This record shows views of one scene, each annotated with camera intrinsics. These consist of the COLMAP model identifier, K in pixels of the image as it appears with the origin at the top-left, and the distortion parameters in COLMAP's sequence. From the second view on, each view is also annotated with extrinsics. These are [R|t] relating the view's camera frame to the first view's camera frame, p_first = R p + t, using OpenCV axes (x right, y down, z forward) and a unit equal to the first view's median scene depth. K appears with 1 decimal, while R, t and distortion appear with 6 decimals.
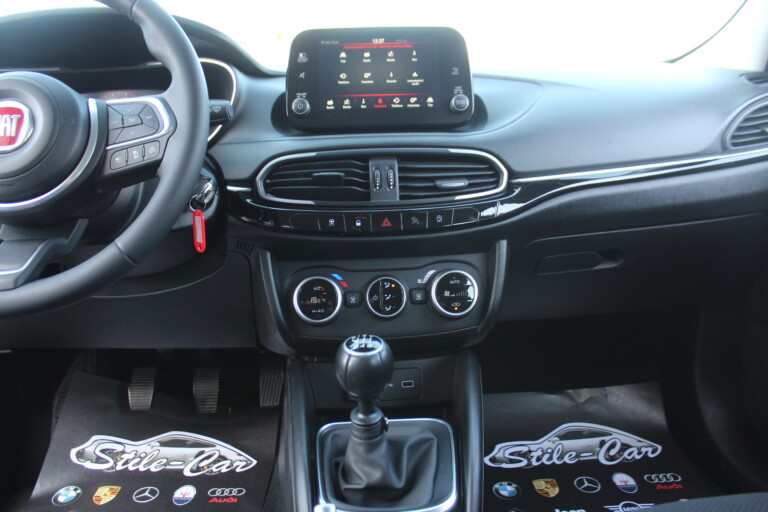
lens RADIAL K [[653.9, 0, 381.7], [0, 653.9, 269.0], [0, 0, 1]] dist [-0.178703, 0.157126]
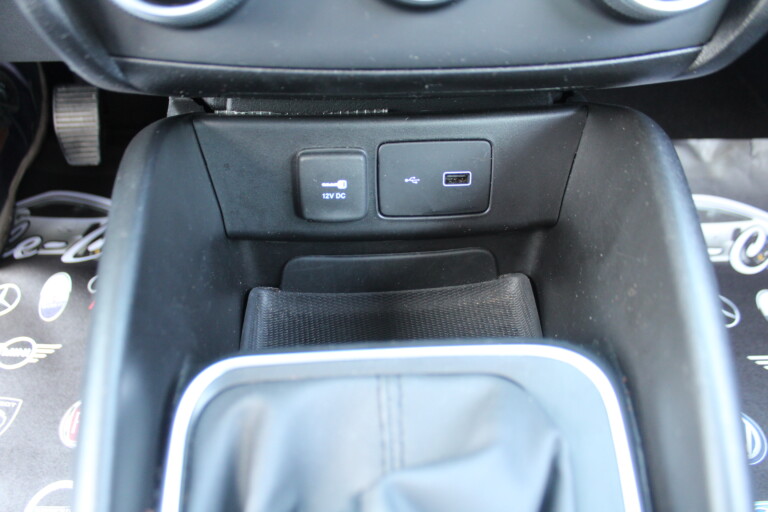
lens RADIAL K [[653.9, 0, 381.7], [0, 653.9, 269.0], [0, 0, 1]] dist [-0.178703, 0.157126]
pose [[0.999654, 0.022302, 0.013939, -0.011297], [-0.026211, 0.888313, 0.458489, 0.051620], [-0.002157, -0.458696, 0.888591, 0.684344]]
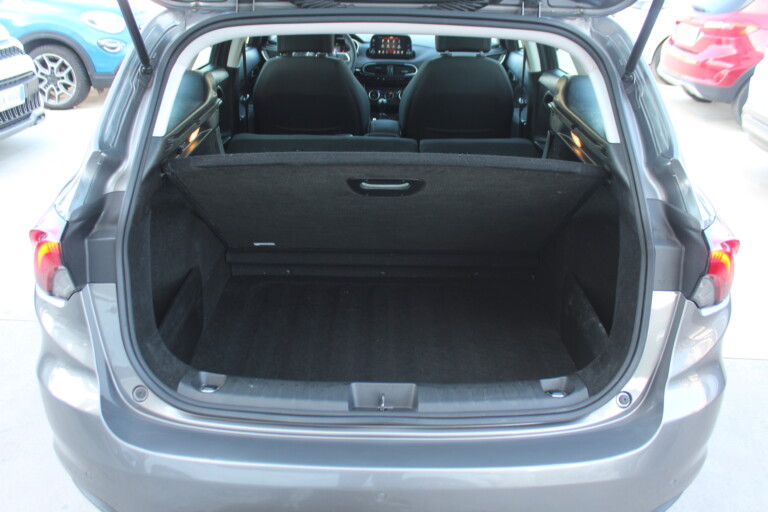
lens RADIAL K [[724.1, 0, 384.8], [0, 724.1, 276.4], [0, 0, 1]] dist [-0.163686, 0.162875]
pose [[0.996578, 0.069708, -0.044416, 0.282950], [-0.059755, 0.978876, 0.195530, 0.294890], [0.057108, -0.192206, 0.979691, -4.100496]]
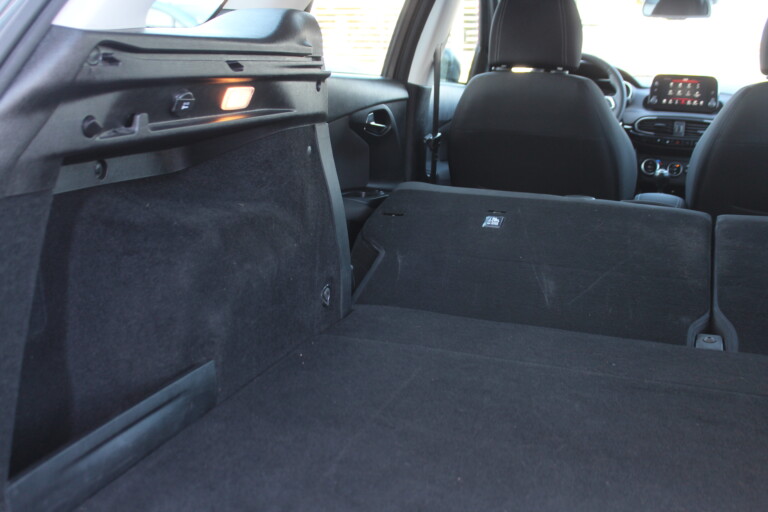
lens RADIAL K [[843.3, 0, 384.0], [0, 843.3, 256.0], [0, 0, 1]] dist [-0.070977, 0.014448]
pose [[0.908922, 0.143901, -0.391349, 0.334167], [-0.151407, 0.988401, 0.011791, 0.562447], [0.388506, 0.048536, 0.920167, -2.825751]]
